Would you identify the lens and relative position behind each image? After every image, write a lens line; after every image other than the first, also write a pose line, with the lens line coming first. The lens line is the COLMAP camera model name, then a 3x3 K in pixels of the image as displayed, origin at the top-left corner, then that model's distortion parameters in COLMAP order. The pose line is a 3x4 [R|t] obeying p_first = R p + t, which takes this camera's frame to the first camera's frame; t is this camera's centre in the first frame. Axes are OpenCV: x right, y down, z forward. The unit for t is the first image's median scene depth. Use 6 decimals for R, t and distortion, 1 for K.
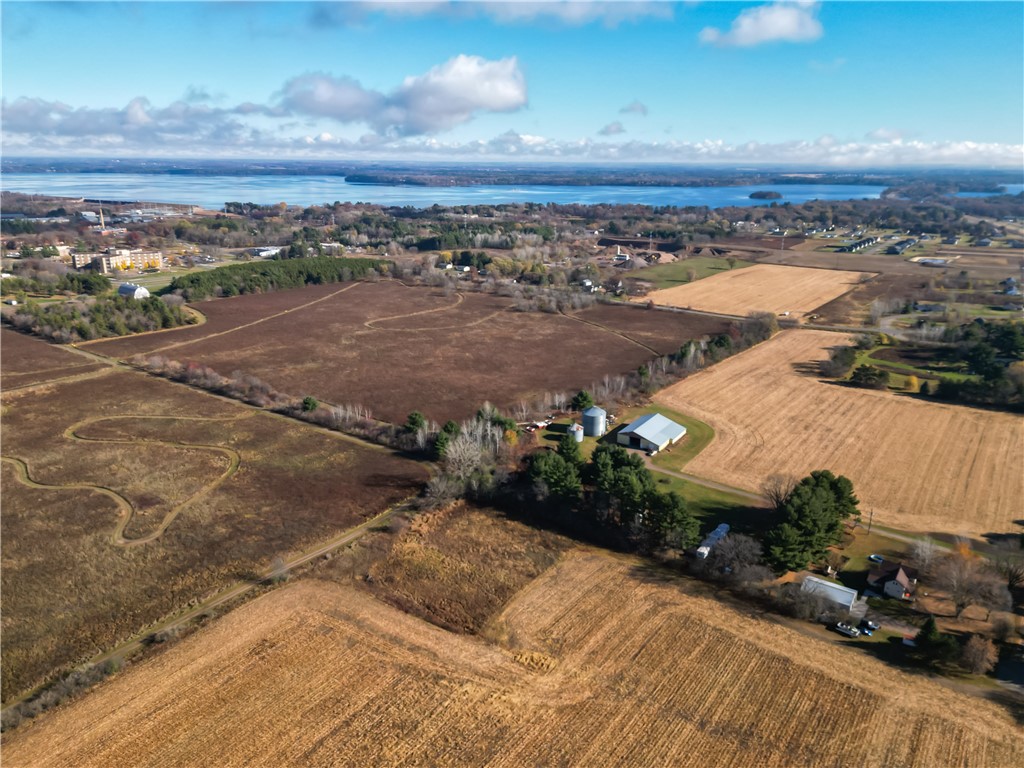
lens RADIAL K [[738.8, 0, 512.0], [0, 738.8, 384.0], [0, 0, 1]] dist [0.075074, -0.077659]
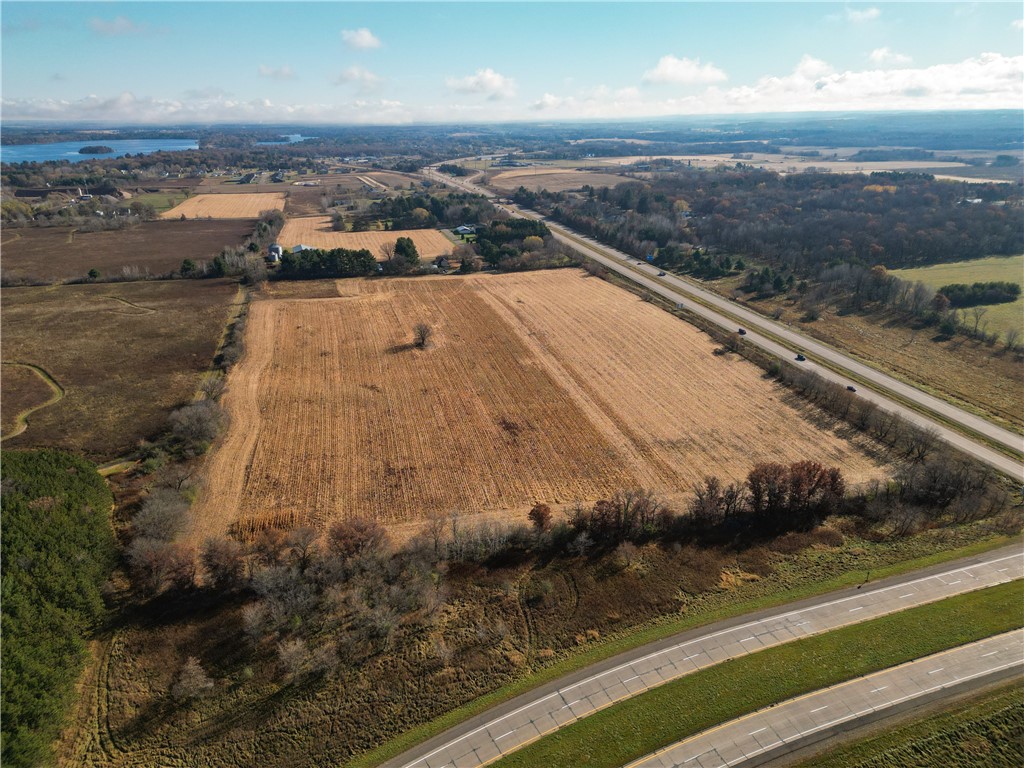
lens RADIAL K [[729.5, 0, 513.4], [0, 729.5, 368.2], [0, 0, 1]] dist [0.082026, -0.087454]
pose [[0.635610, -0.263493, 0.725652, -0.351509], [0.236805, 0.961184, 0.141596, 0.079939], [-0.734794, 0.081838, 0.673335, -0.249261]]
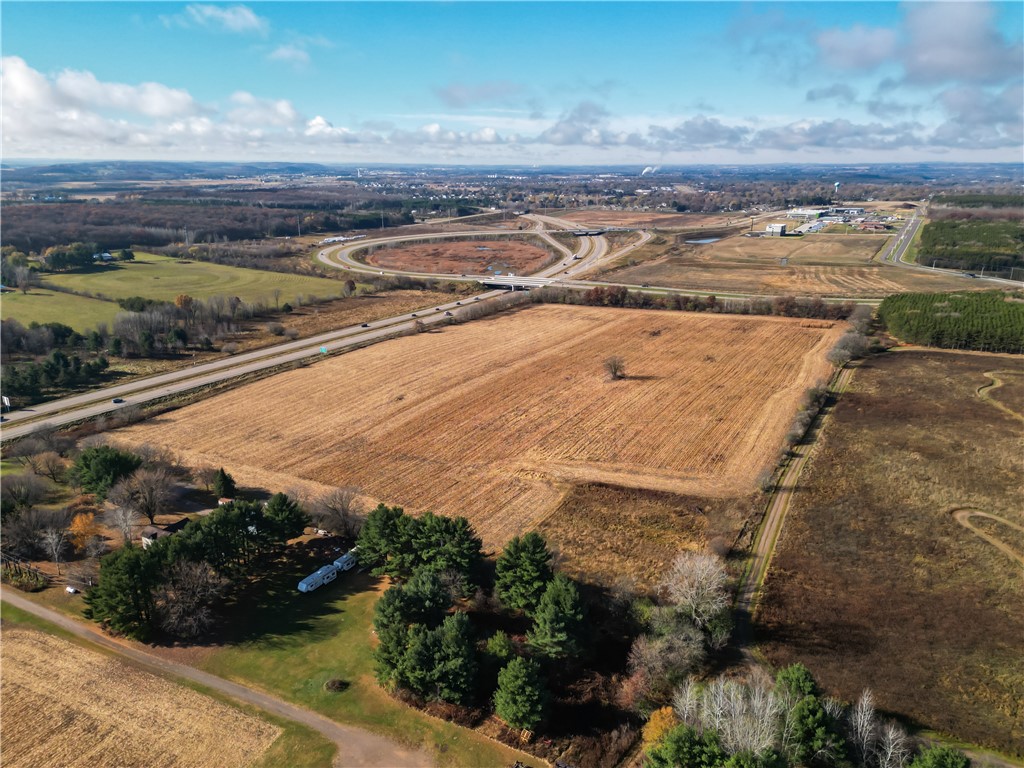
lens RADIAL K [[729.5, 0, 513.4], [0, 729.5, 368.2], [0, 0, 1]] dist [0.082026, -0.087454]
pose [[-0.994136, 0.018857, -0.106480, 0.043707], [-0.040966, 0.845610, 0.532227, -0.113036], [0.100077, 0.533468, -0.839879, 0.437524]]
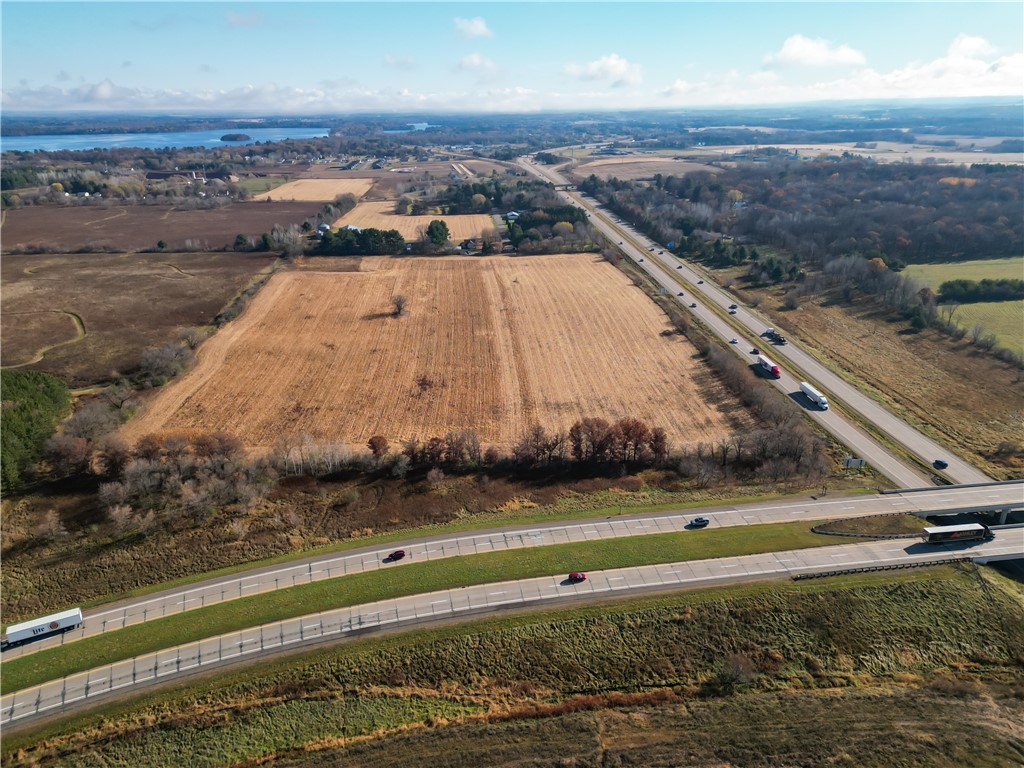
lens RADIAL K [[738.8, 0, 512.0], [0, 738.8, 384.0], [0, 0, 1]] dist [0.075074, -0.077659]
pose [[0.761689, -0.243010, 0.600646, -0.313430], [0.204337, 0.969791, 0.133237, 0.110722], [-0.614879, 0.021249, 0.788335, -0.349494]]
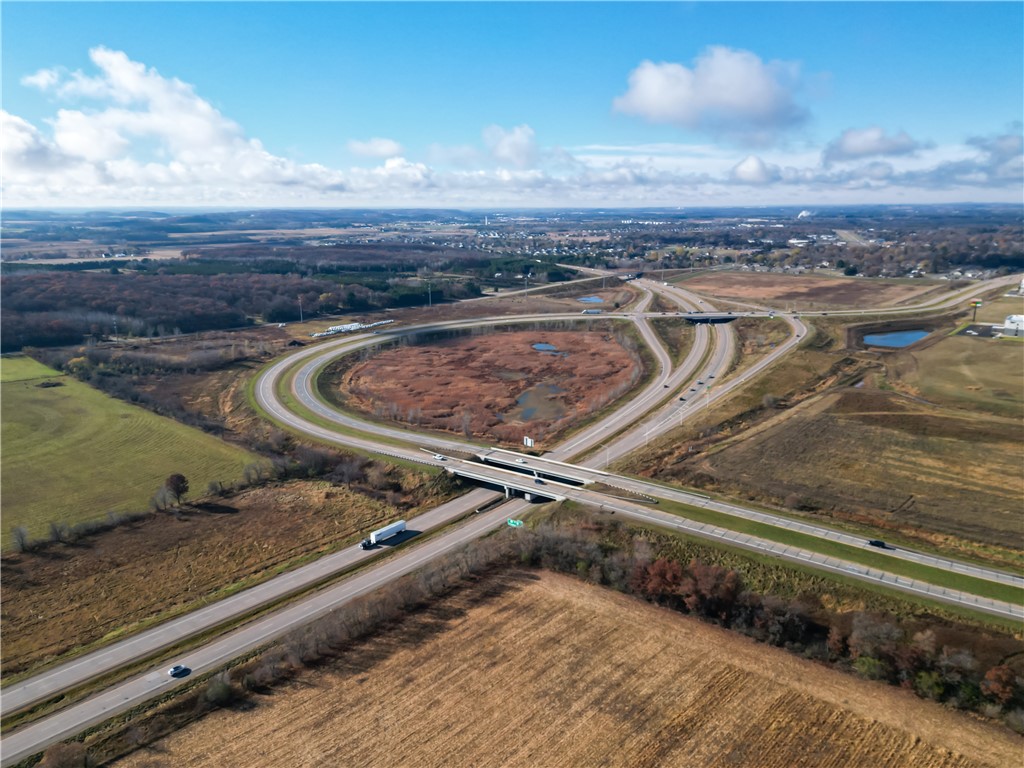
lens RADIAL K [[729.5, 0, 513.4], [0, 729.5, 368.2], [0, 0, 1]] dist [0.082026, -0.087454]
pose [[-0.996339, -0.021358, 0.082777, -0.069652], [0.021773, 0.872956, 0.487313, -0.018120], [-0.082669, 0.487332, -0.869295, 0.054165]]
